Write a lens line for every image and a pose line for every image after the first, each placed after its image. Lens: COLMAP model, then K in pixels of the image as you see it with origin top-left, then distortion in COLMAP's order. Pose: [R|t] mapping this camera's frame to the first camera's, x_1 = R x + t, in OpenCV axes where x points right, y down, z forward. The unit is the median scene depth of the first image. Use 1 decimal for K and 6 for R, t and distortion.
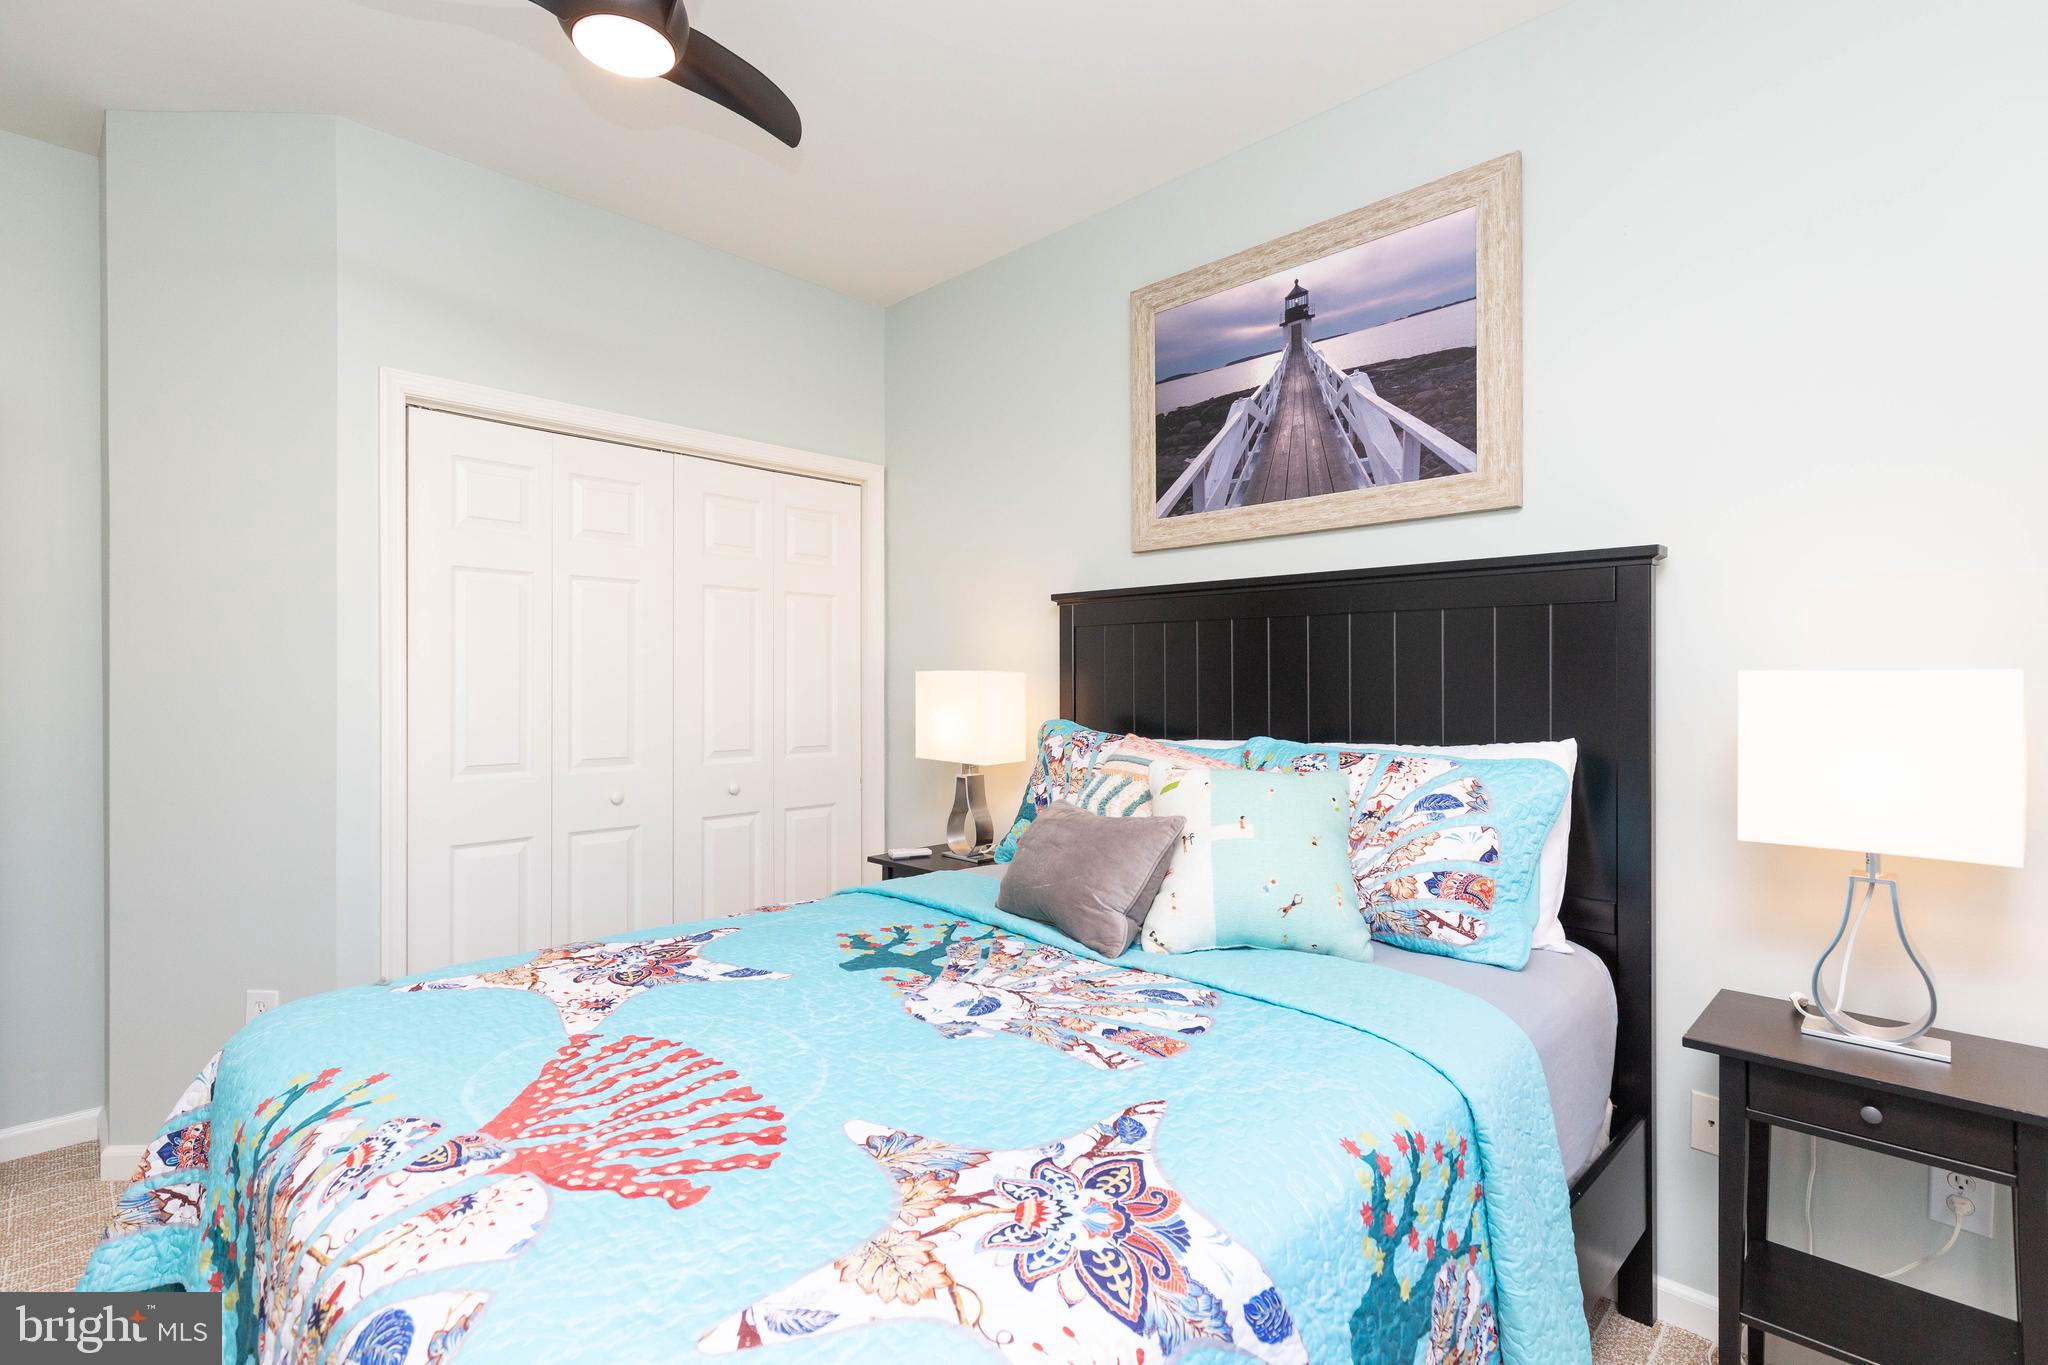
lens RADIAL K [[947.4, 0, 1025.5], [0, 947.4, 682.4], [0, 0, 1]] dist [0.008978, -0.000462]
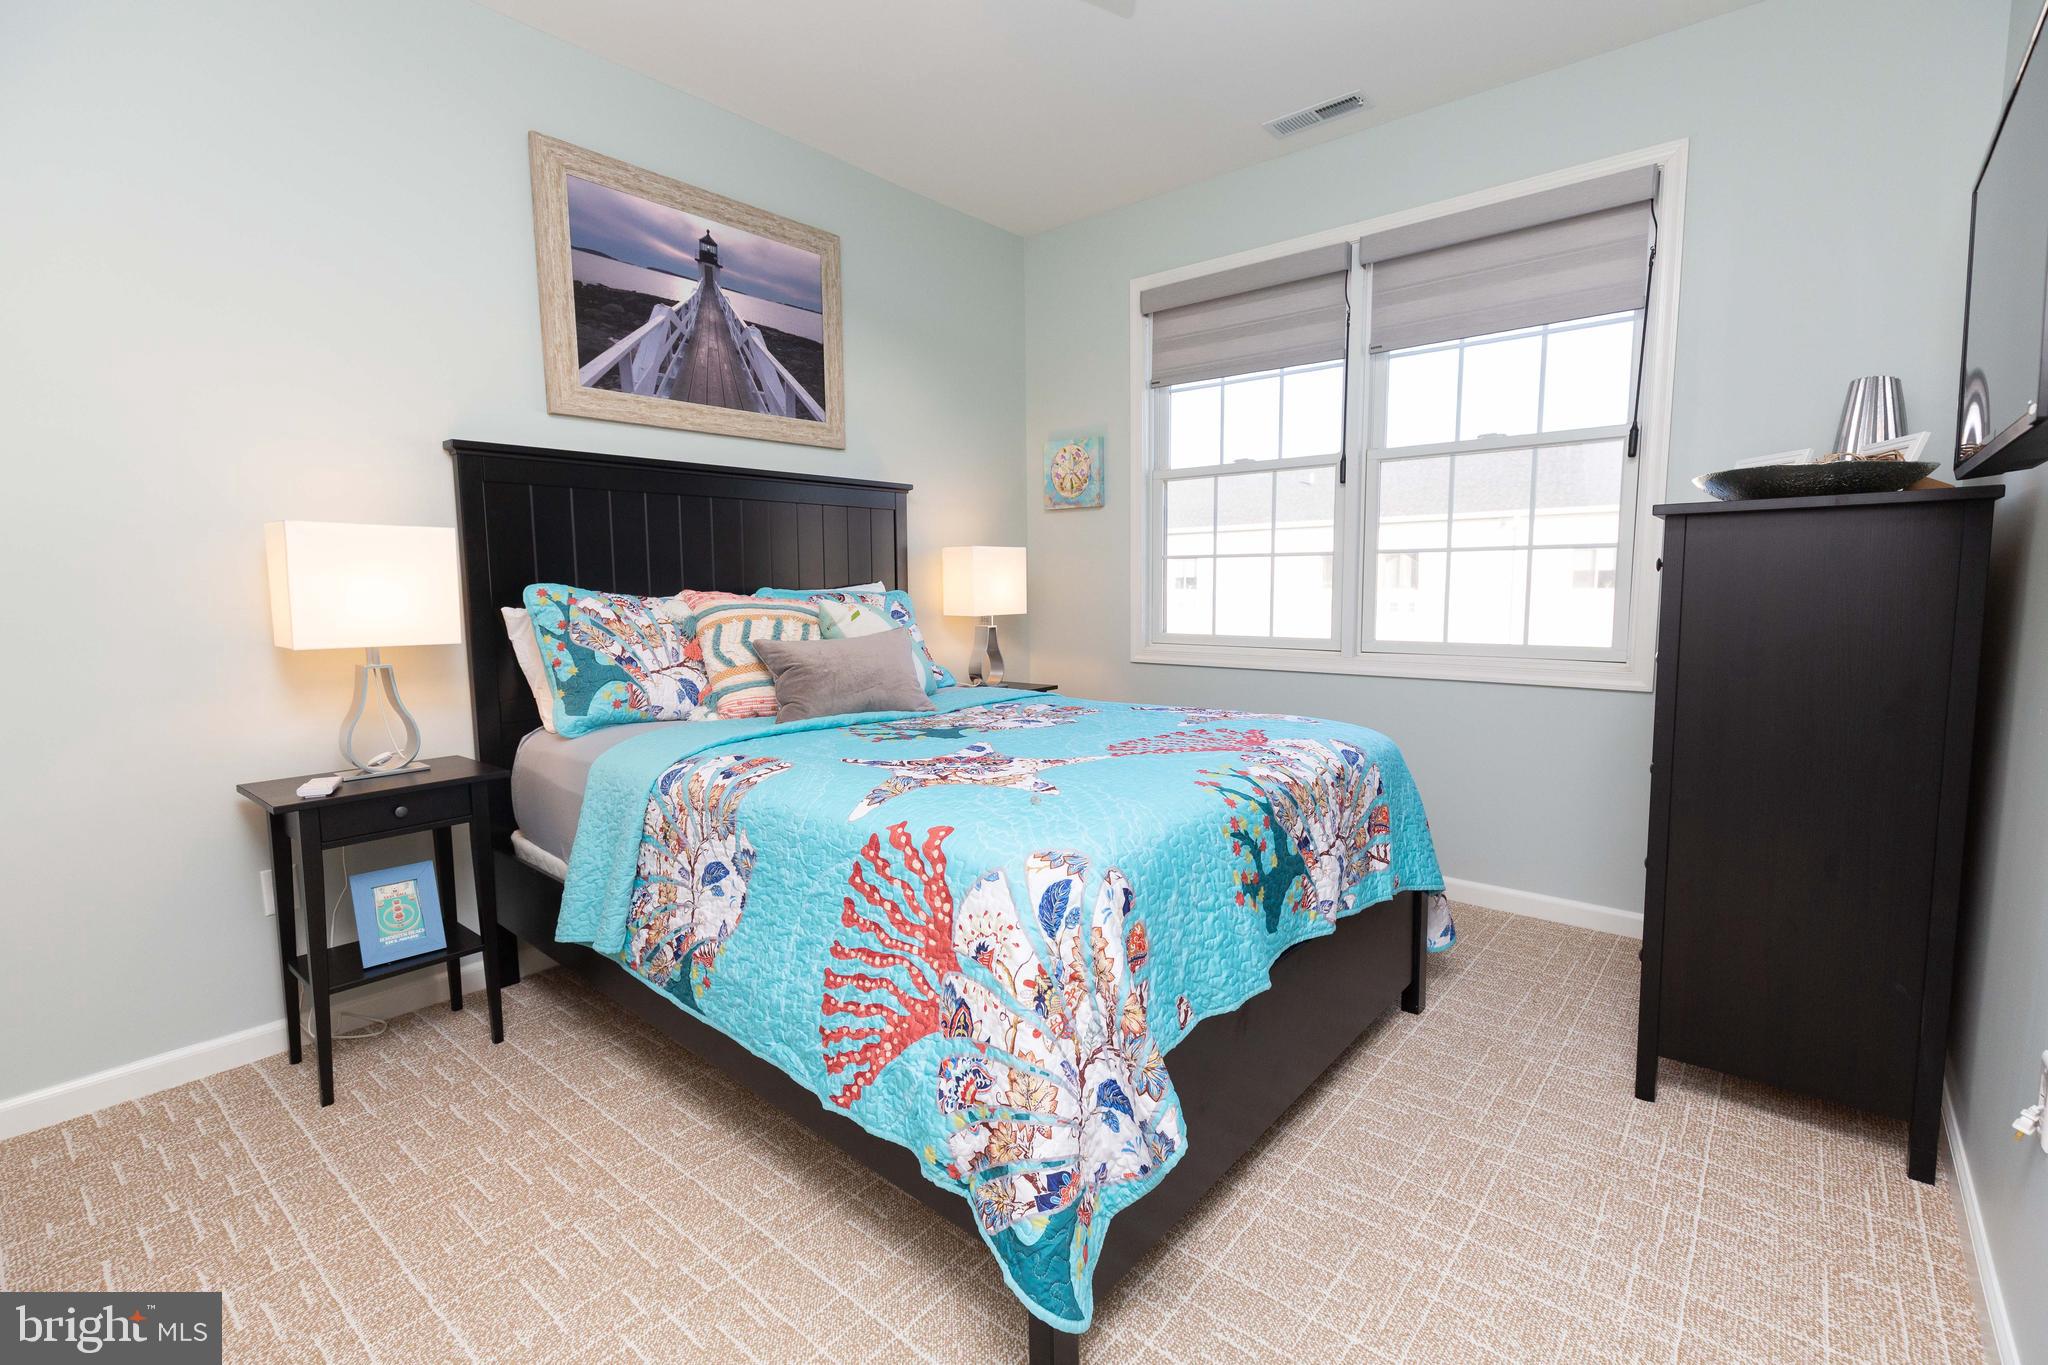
lens RADIAL K [[947.4, 0, 1027.6], [0, 947.4, 681.4], [0, 0, 1]] dist [0.008978, -0.000462]
pose [[-0.076833, -0.117836, 0.990056, -1.052673], [0.000246, 0.992989, 0.118204, 0.027067], [-0.997044, 0.009326, -0.076265, 0.655202]]
